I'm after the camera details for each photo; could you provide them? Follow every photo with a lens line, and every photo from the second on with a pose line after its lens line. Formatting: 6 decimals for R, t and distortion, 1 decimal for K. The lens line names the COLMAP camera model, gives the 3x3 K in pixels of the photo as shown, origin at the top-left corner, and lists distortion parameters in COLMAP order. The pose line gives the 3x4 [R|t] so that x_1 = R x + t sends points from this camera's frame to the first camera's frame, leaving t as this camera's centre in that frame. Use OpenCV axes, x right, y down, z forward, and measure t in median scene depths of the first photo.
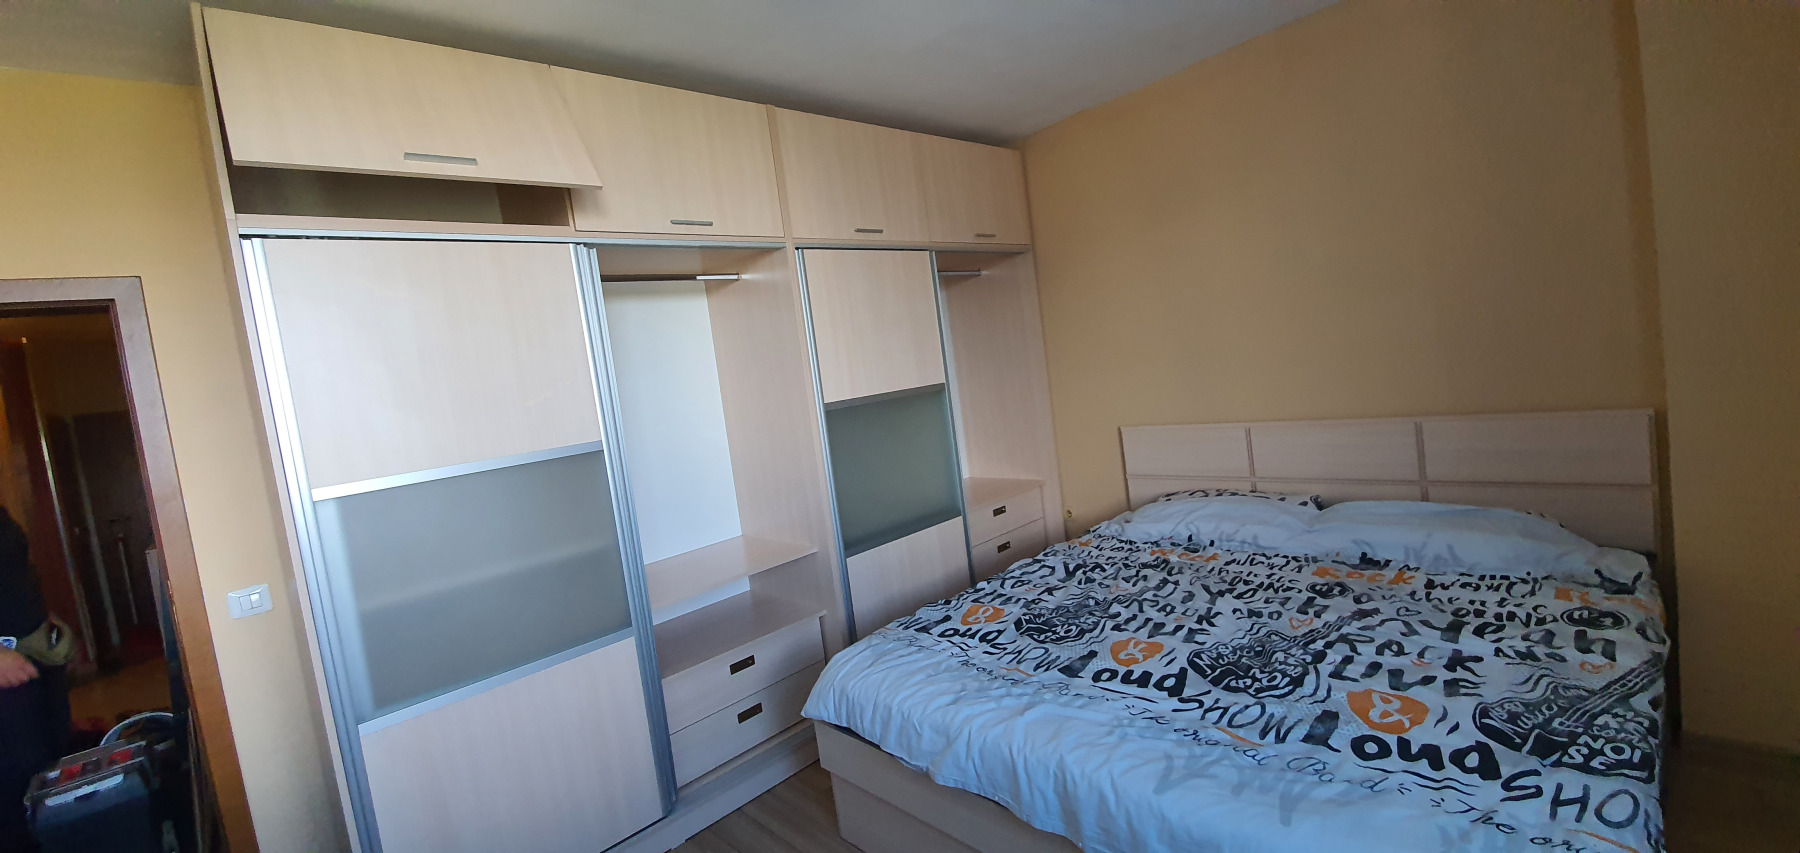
lens RADIAL K [[706.7, 0, 896.6], [0, 706.7, 417.6], [0, 0, 1]] dist [0.033083, -0.027424]
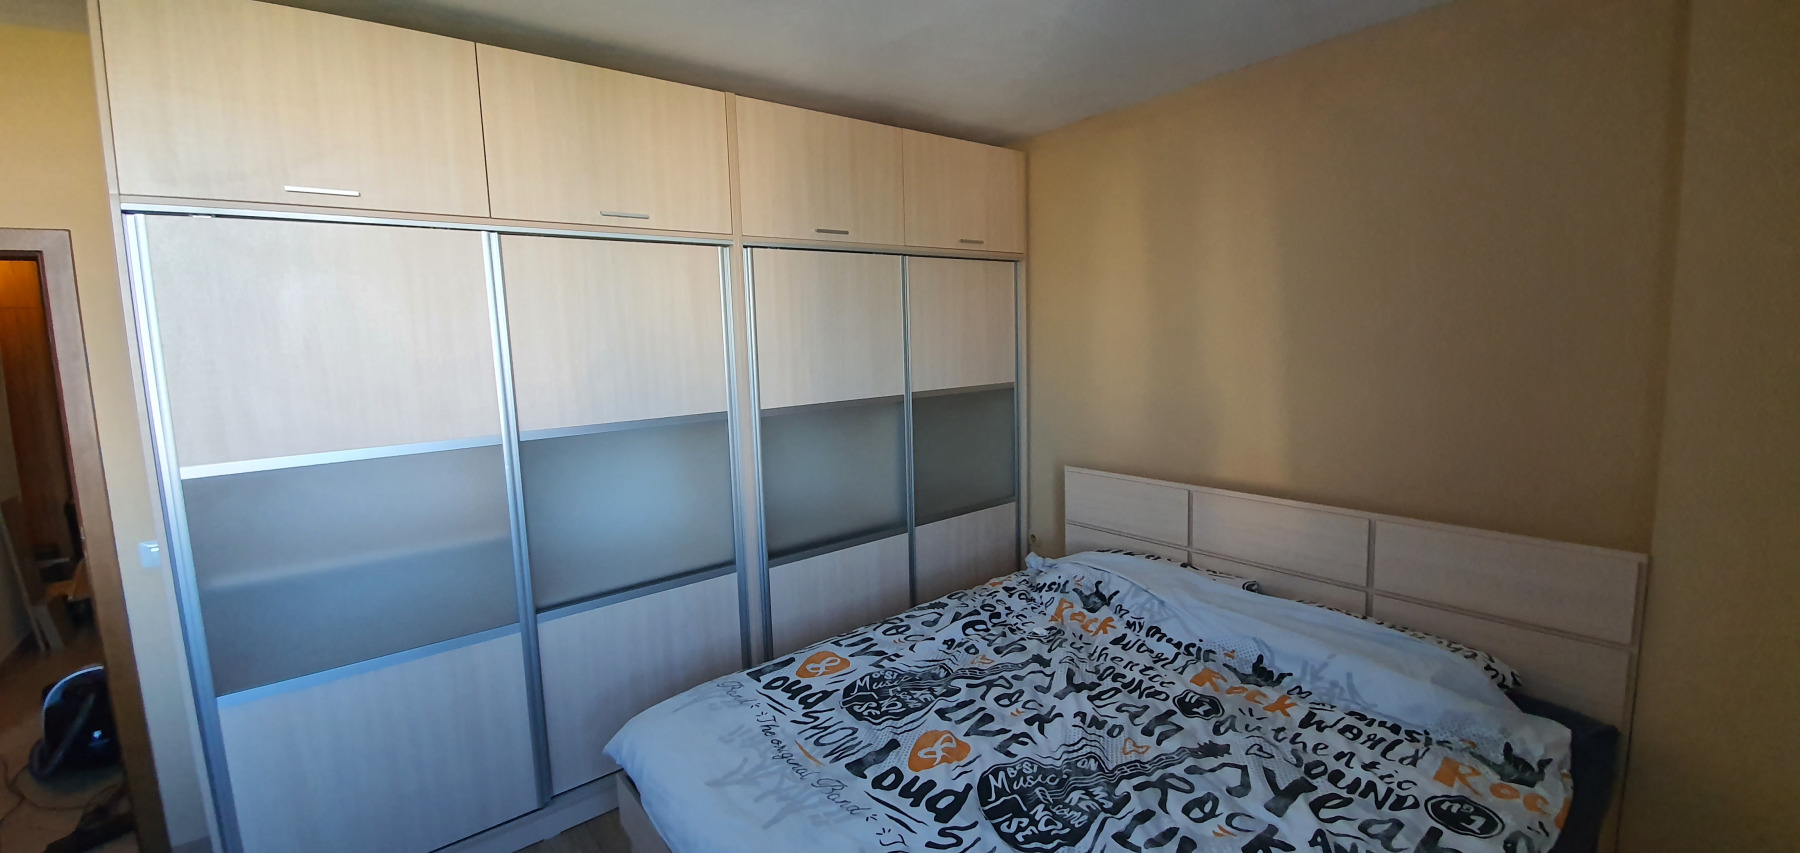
lens RADIAL K [[706.7, 0, 896.6], [0, 706.7, 417.6], [0, 0, 1]] dist [0.033083, -0.027424]
pose [[0.990156, 0.106282, -0.091078, 0.331168], [-0.102019, 0.993512, 0.050260, -0.130459], [0.095829, -0.040474, 0.994575, 0.130765]]
